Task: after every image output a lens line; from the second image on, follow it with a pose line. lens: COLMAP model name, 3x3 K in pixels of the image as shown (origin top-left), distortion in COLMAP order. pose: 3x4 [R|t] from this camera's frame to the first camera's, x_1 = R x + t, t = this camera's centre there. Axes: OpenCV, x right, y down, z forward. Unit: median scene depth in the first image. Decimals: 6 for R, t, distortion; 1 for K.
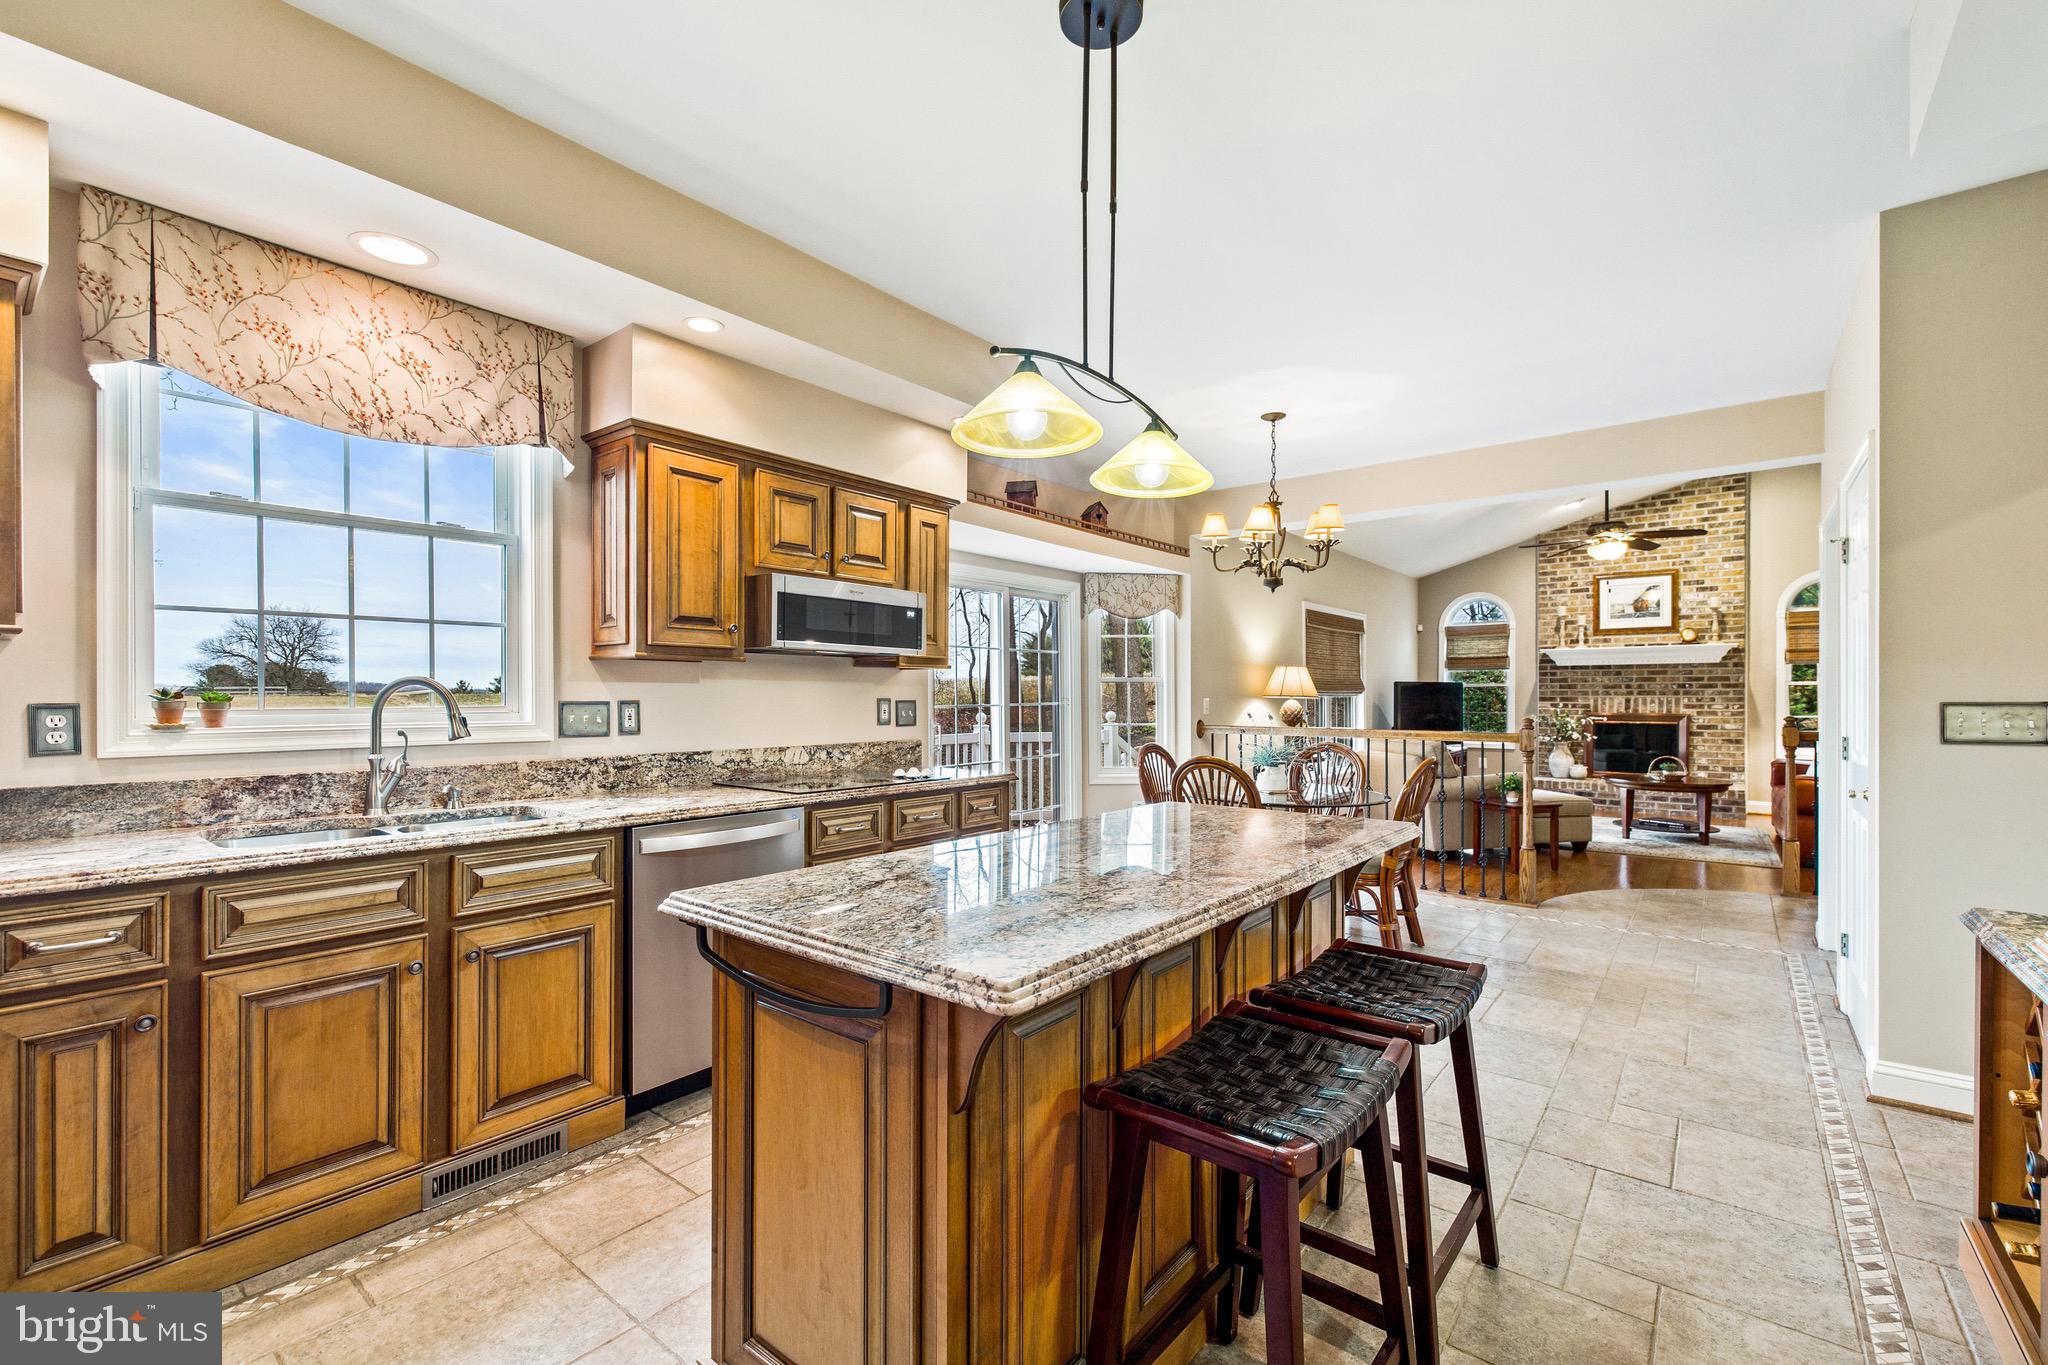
lens RADIAL K [[863.0, 0, 1025.2], [0, 863.0, 698.5], [0, 0, 1]] dist [0.000919, 0.000283]
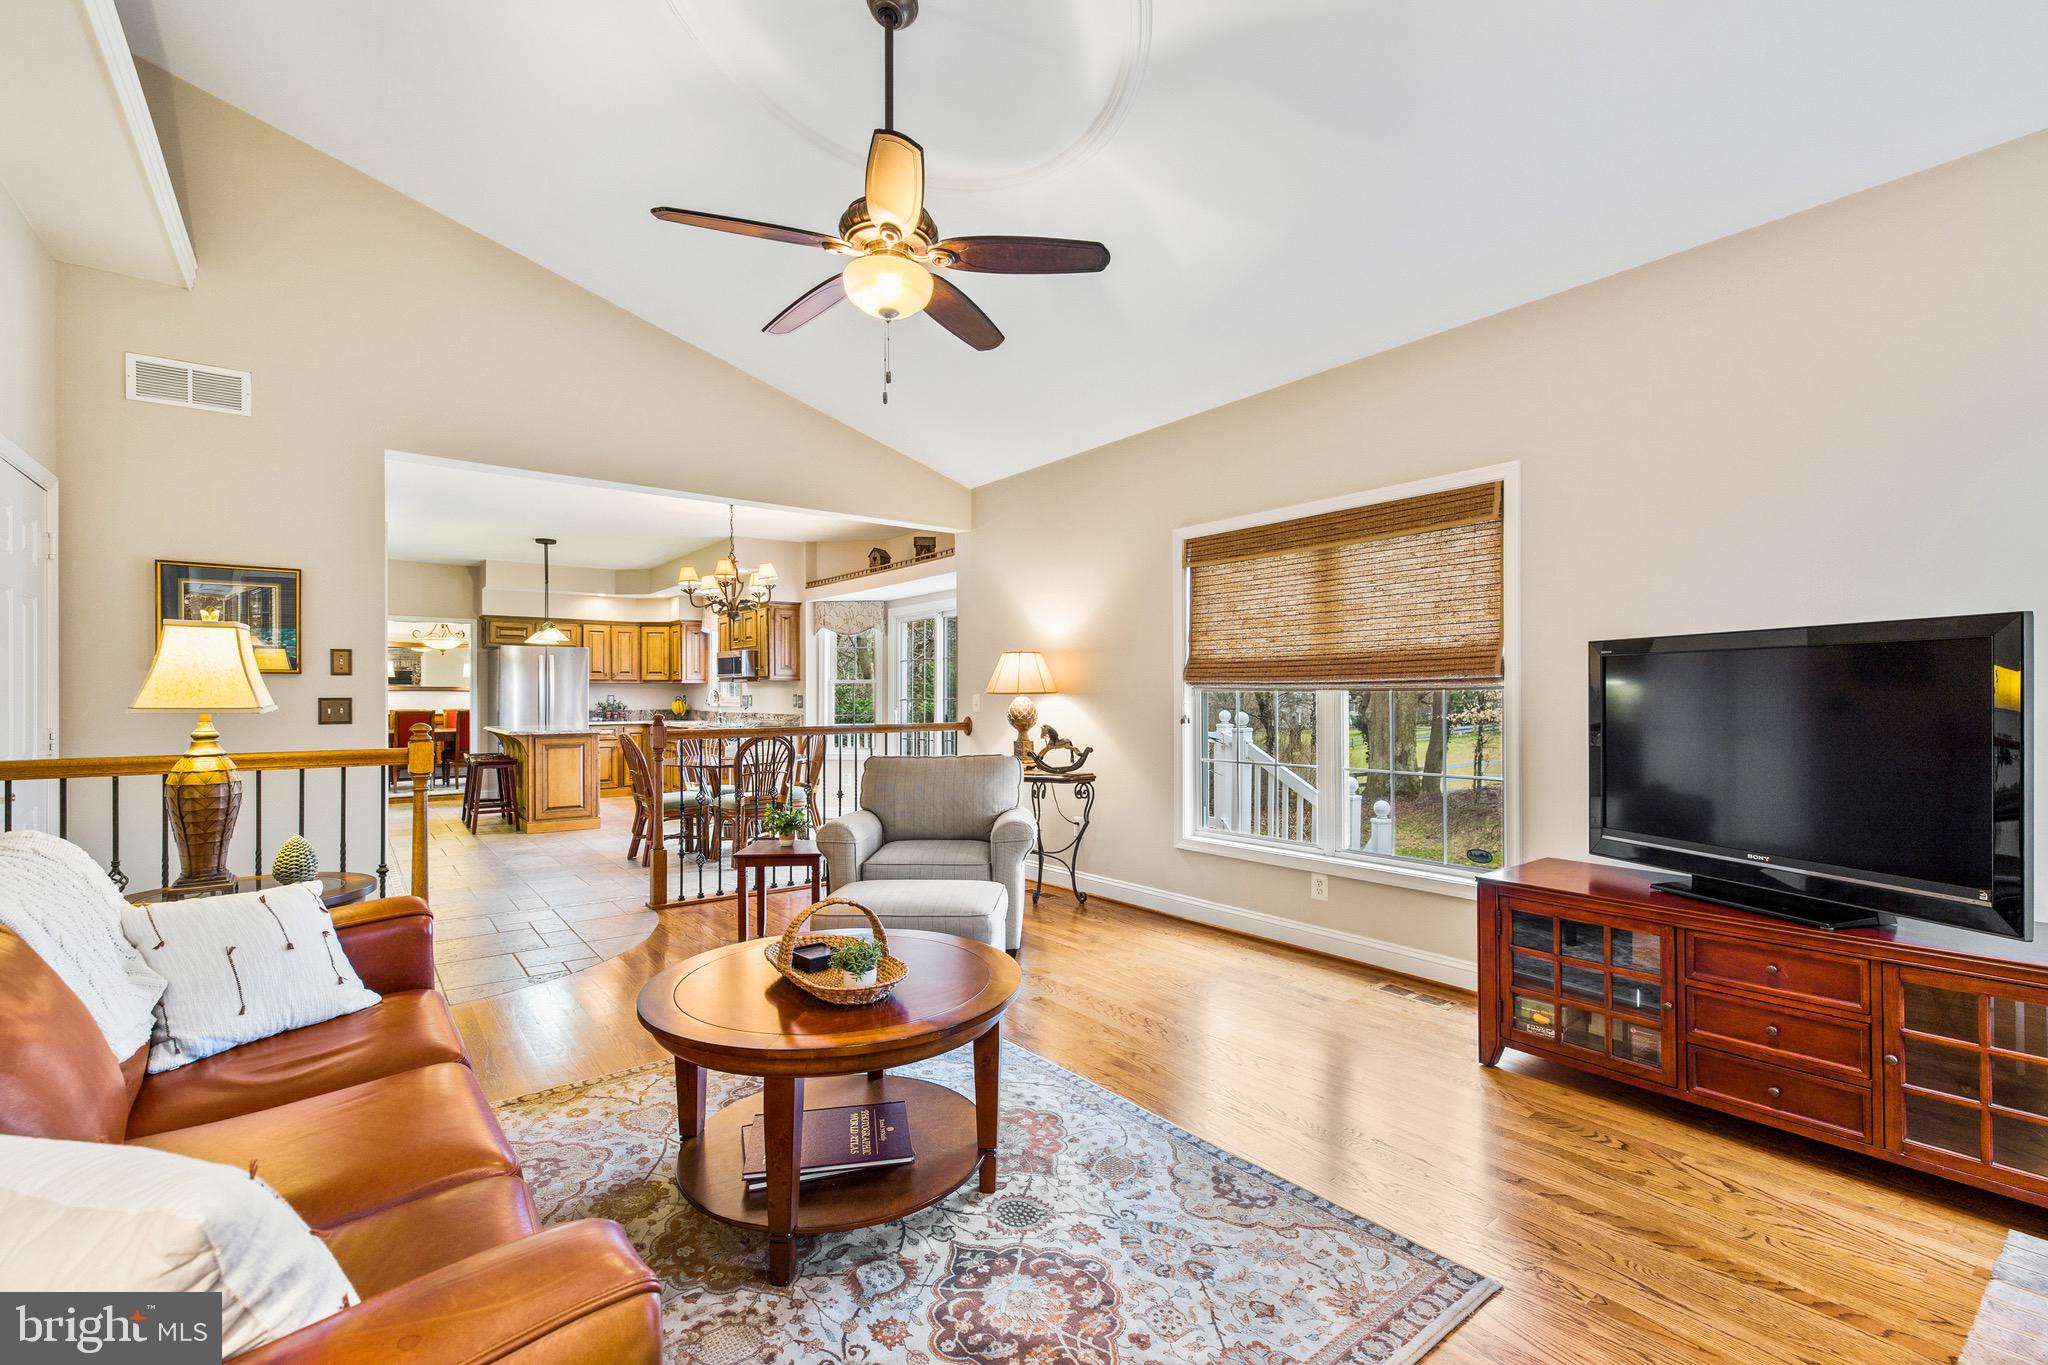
lens RADIAL K [[863.0, 0, 1020.0], [0, 863.0, 696.6], [0, 0, 1]] dist [0.000919, 0.000283]
pose [[-0.224560, 0.003544, -0.974454, 0.804109], [-0.000532, 0.999993, 0.003759, -0.001156], [0.974460, 0.001362, -0.224557, 0.906579]]
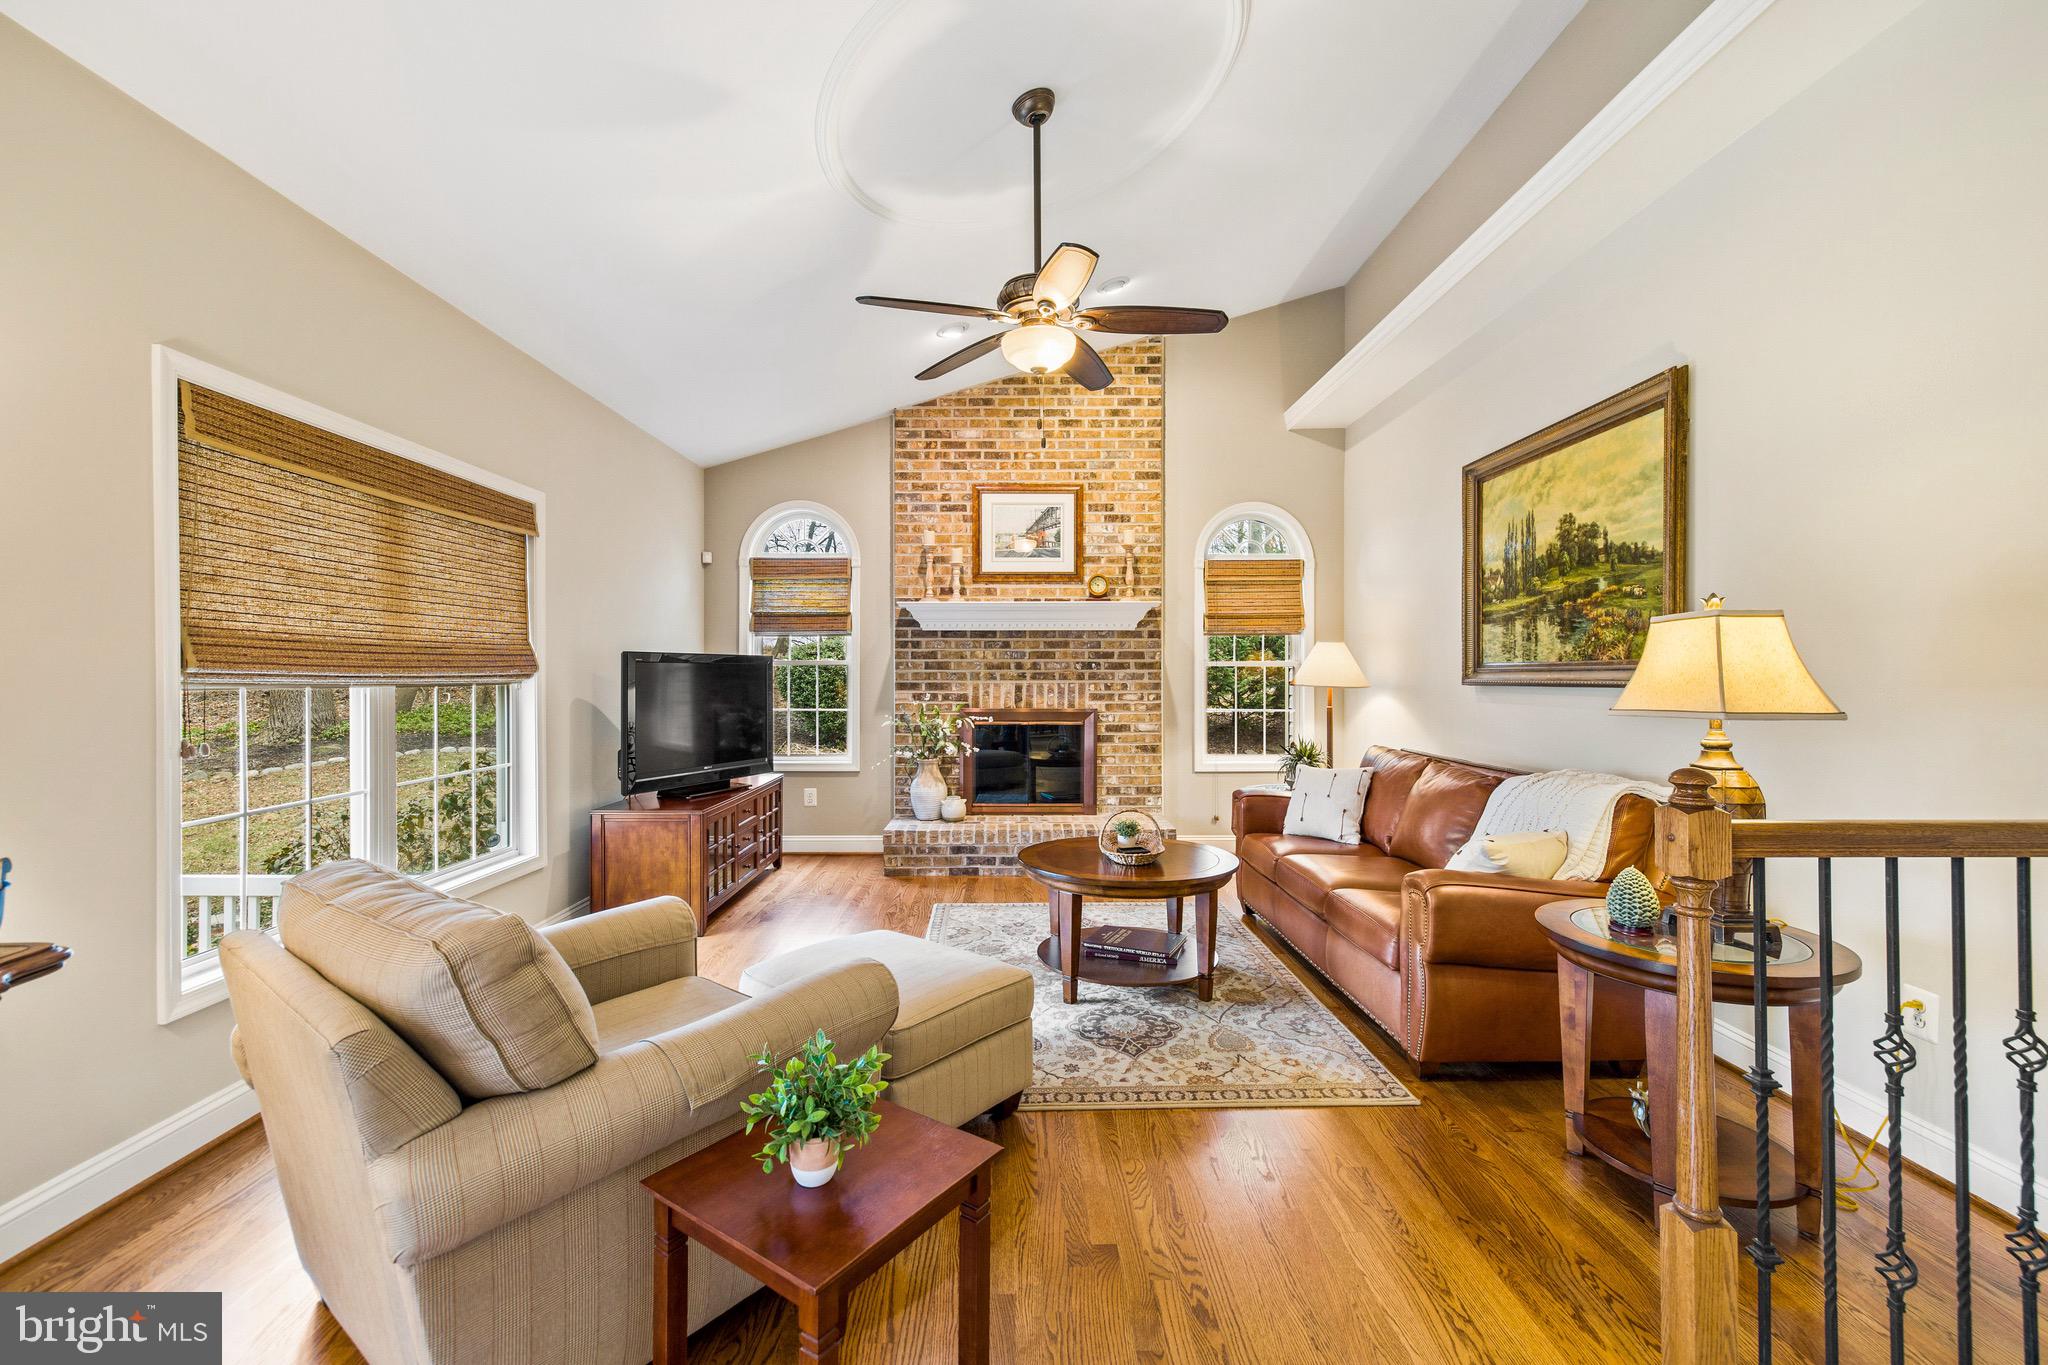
lens RADIAL K [[863.0, 0, 1025.8], [0, 863.0, 677.8], [0, 0, 1]] dist [0.000919, 0.000283]
pose [[0.769288, -0.001556, 0.638900, 0.320288], [0.001421, 0.999999, 0.000724, -0.006035], [-0.638901, 0.000350, 0.769289, 0.546813]]
